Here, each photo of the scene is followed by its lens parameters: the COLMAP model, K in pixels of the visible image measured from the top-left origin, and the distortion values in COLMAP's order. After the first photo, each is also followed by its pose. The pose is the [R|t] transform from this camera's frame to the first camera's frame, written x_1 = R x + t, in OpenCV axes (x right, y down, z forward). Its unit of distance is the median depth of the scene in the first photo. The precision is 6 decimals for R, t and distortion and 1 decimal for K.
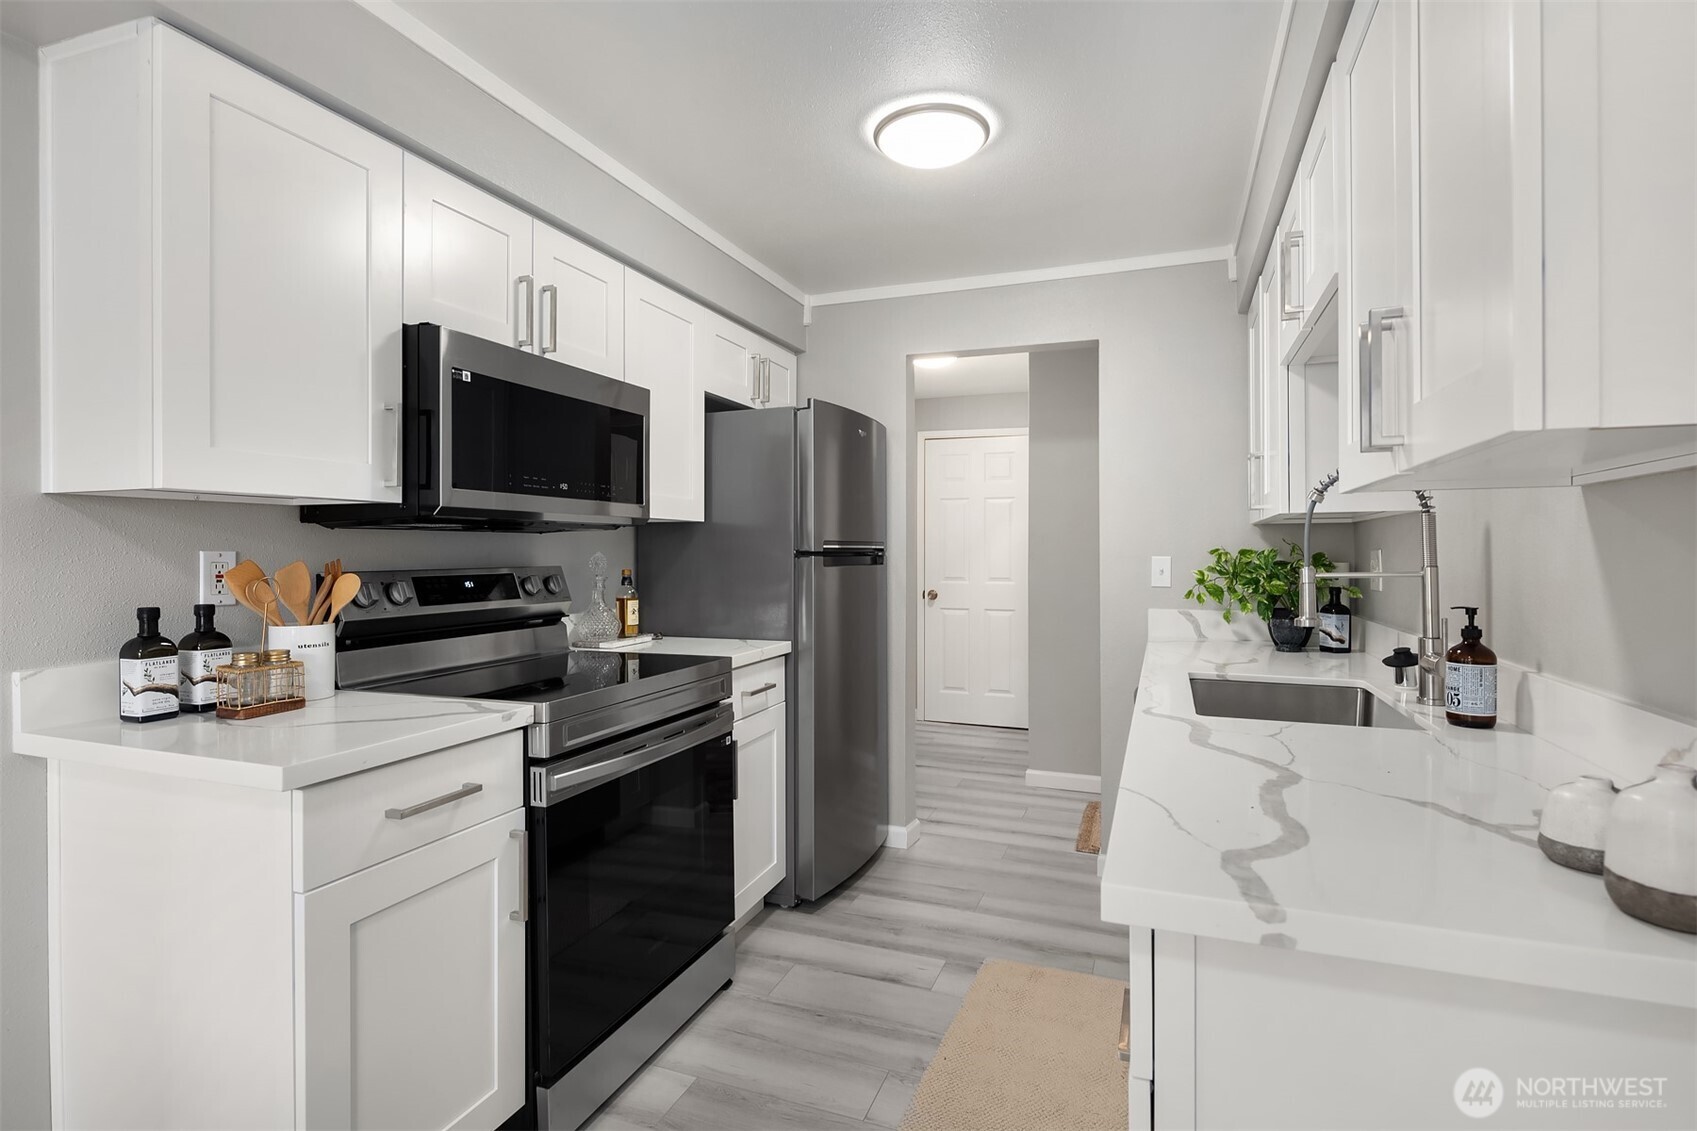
lens RADIAL K [[830.6, 0, 833.2], [0, 830.6, 554.2], [0, 0, 1]] dist [0.004822, -0.002759]
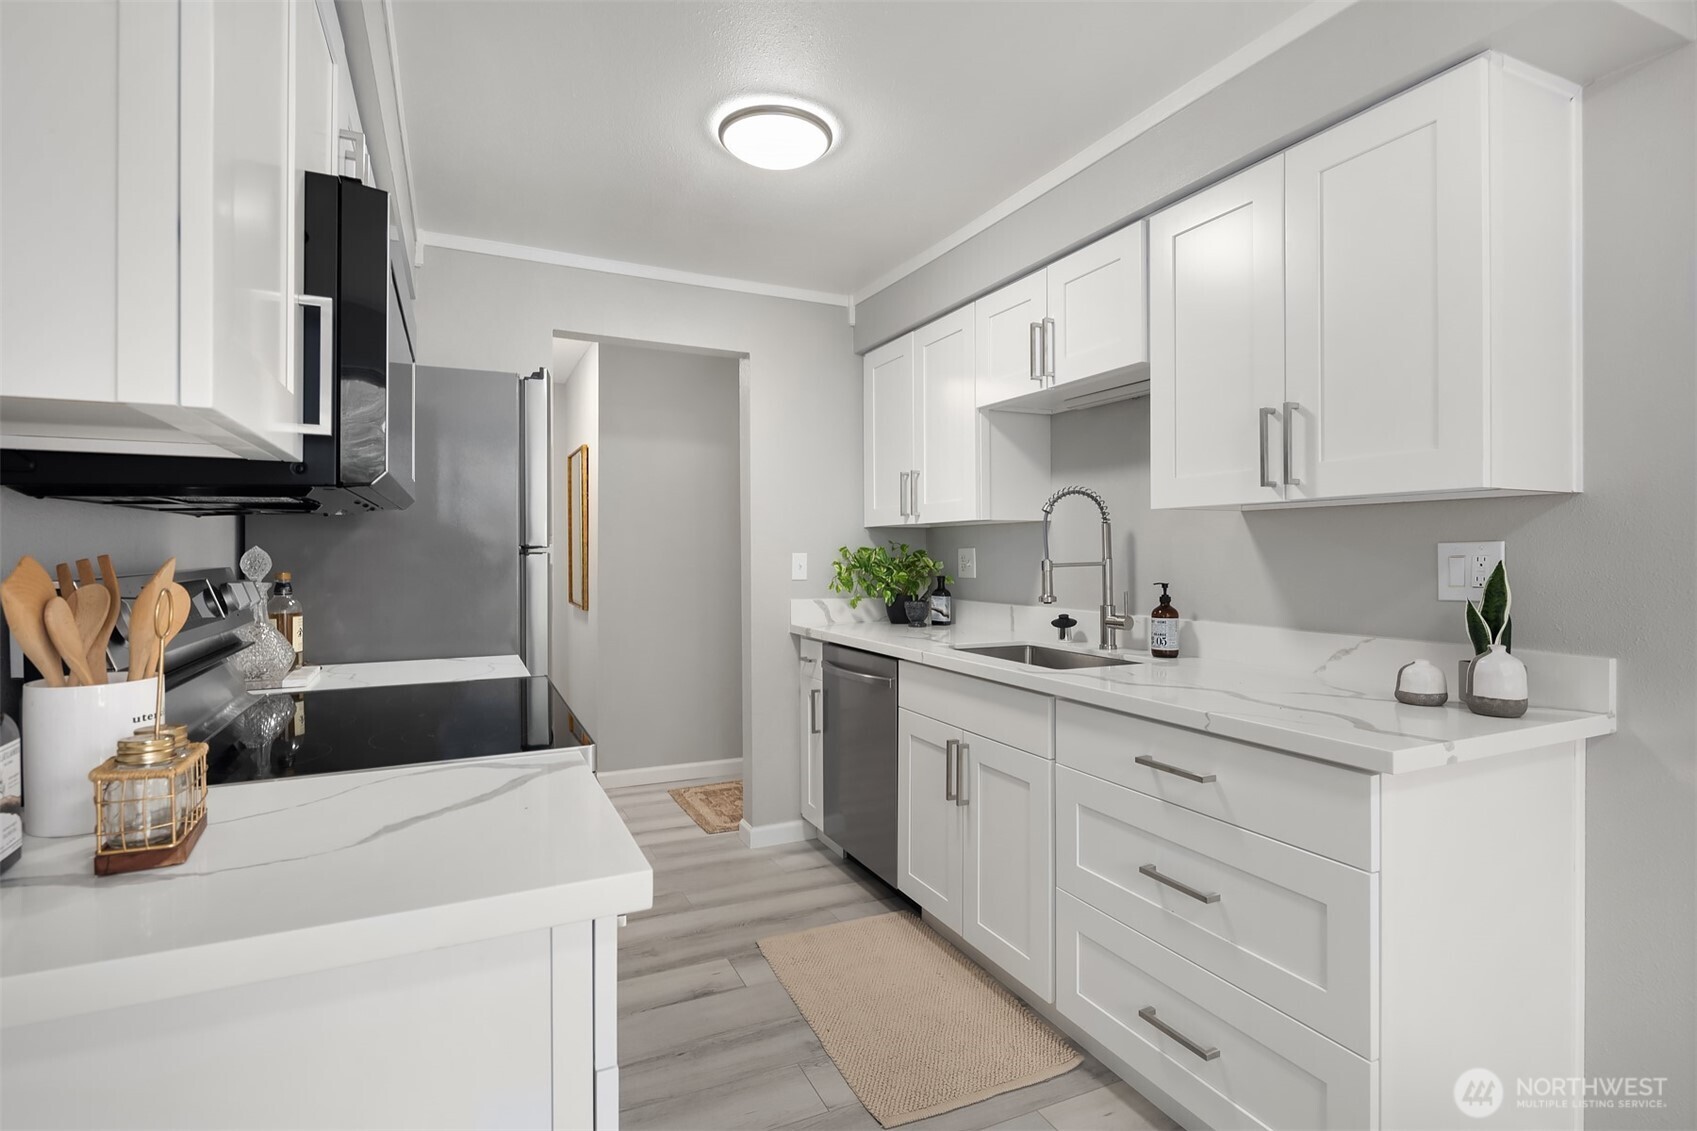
lens RADIAL K [[830.6, 0, 854.3], [0, 830.6, 551.0], [0, 0, 1]] dist [0.004822, -0.002759]
pose [[0.683881, 0.001661, 0.729592, -0.479731], [0.000816, 0.999995, -0.003041, 0.003859], [-0.729593, 0.002676, 0.683876, 0.202377]]
